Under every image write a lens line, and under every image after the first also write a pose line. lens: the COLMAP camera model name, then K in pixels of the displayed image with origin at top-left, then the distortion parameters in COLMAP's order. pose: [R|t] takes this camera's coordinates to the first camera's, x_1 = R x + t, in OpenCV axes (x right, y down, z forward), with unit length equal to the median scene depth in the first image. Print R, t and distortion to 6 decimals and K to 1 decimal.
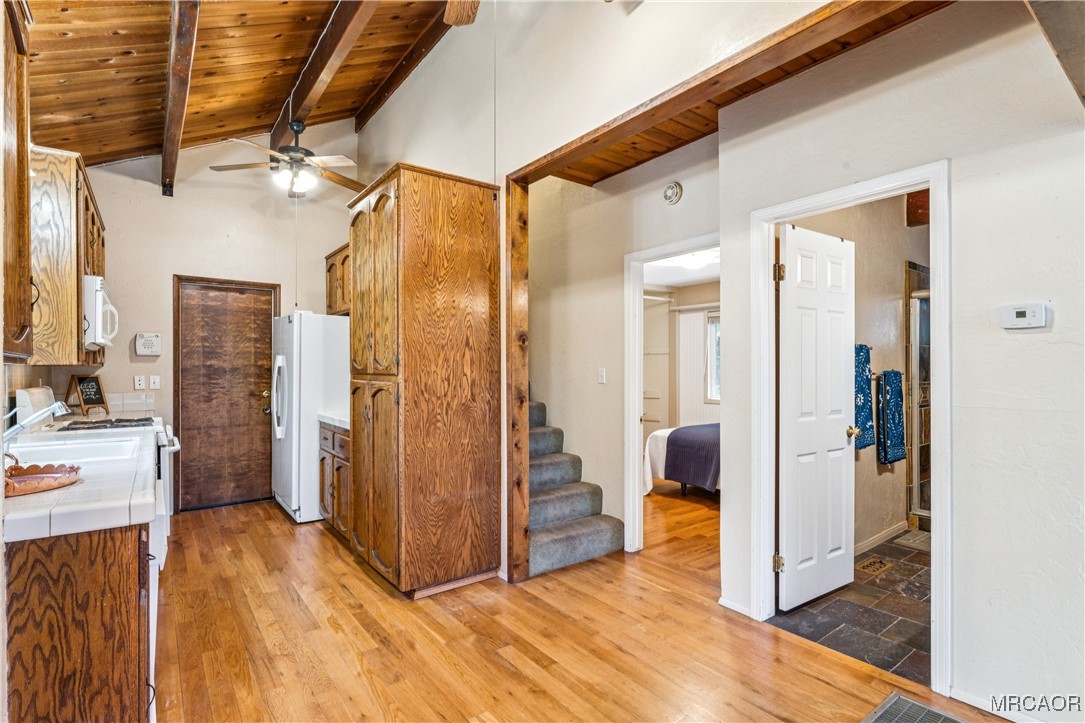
lens RADIAL K [[519.7, 0, 543.7], [0, 519.7, 367.3], [0, 0, 1]] dist [-0.002584, 0.000099]
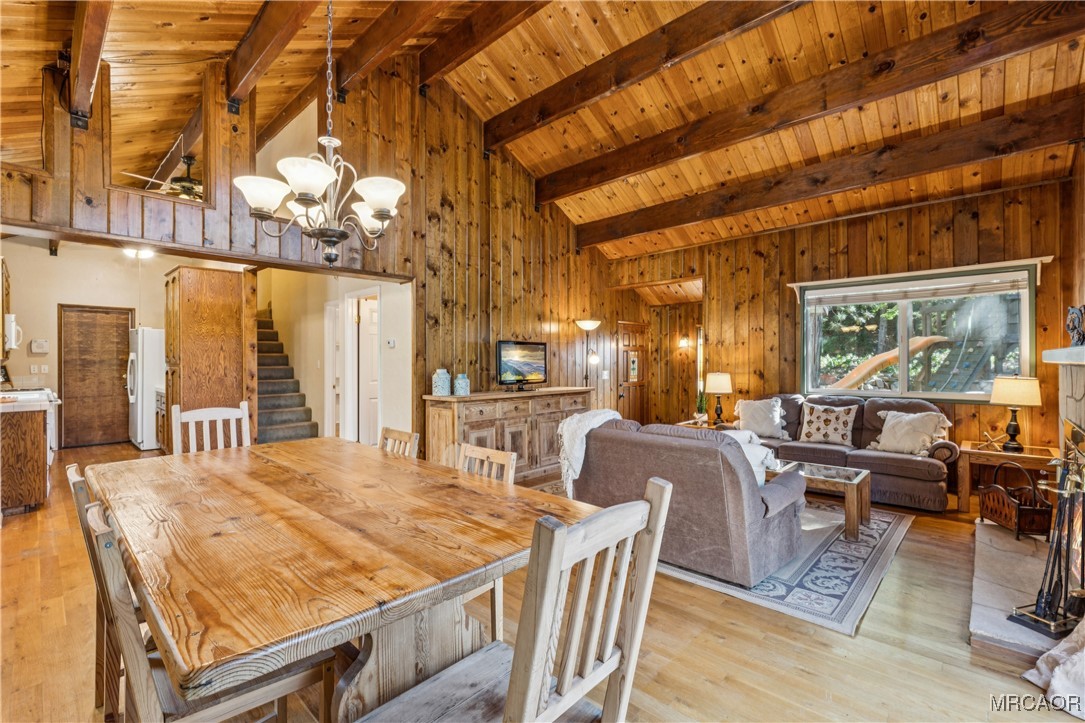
lens RADIAL K [[478.5, 0, 542.4], [0, 478.5, 358.4], [0, 0, 1]] dist [0.001733, -0.000138]
pose [[0.985827, -0.000371, 0.167764, 0.545581], [0.000120, 0.999999, 0.001504, -0.007167], [-0.167765, -0.001462, 0.985826, -0.754977]]
